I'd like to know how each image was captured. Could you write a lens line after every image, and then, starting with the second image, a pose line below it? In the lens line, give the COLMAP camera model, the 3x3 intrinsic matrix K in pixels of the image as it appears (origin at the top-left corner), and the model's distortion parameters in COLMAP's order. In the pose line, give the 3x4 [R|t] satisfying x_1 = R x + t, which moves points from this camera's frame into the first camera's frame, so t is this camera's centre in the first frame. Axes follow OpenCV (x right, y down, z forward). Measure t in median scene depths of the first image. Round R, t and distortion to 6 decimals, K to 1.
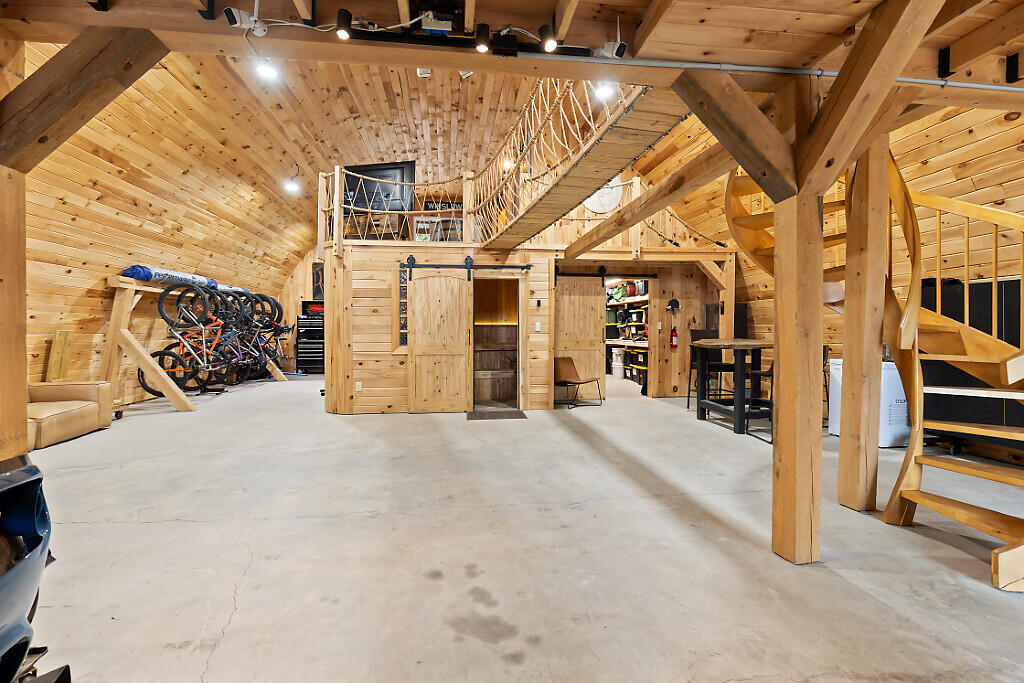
lens RADIAL K [[458.8, 0, 509.6], [0, 458.8, 332.7], [0, 0, 1]] dist [0.002678, -0.000281]
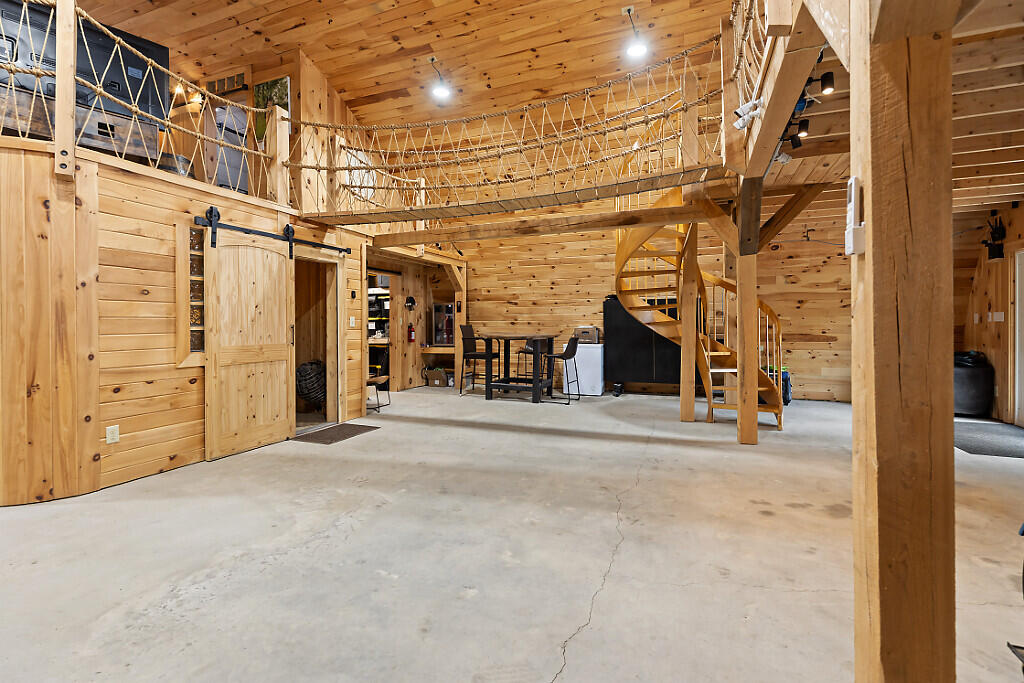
lens RADIAL K [[459.0, 0, 513.1], [0, 459.0, 325.1], [0, 0, 1]] dist [0.001477, 0.000049]
pose [[0.493498, -0.002833, 0.869742, -0.558398], [0.010589, 0.999940, -0.002751, -0.001516], [-0.869683, 0.010567, 0.493498, 0.334117]]
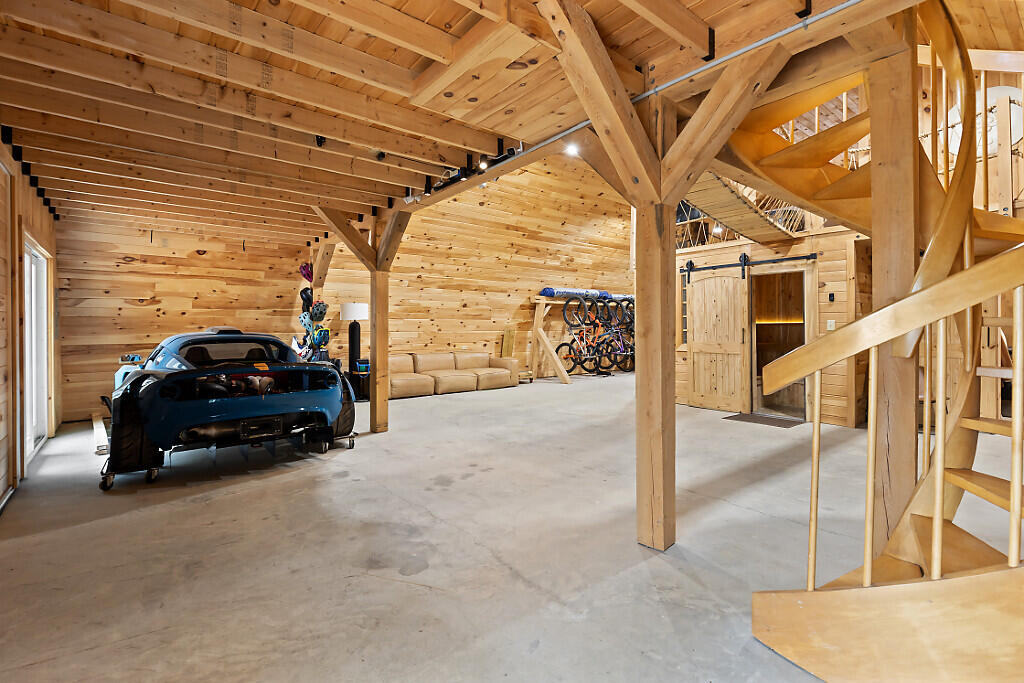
lens RADIAL K [[470.3, 0, 506.0], [0, 470.3, 320.9], [0, 0, 1]] dist [0.000569, -0.000145]
pose [[0.520967, -0.014008, -0.853462, 0.508905], [-0.004948, 0.999799, -0.019430, -0.001434], [0.853563, 0.014346, 0.520793, 0.047740]]
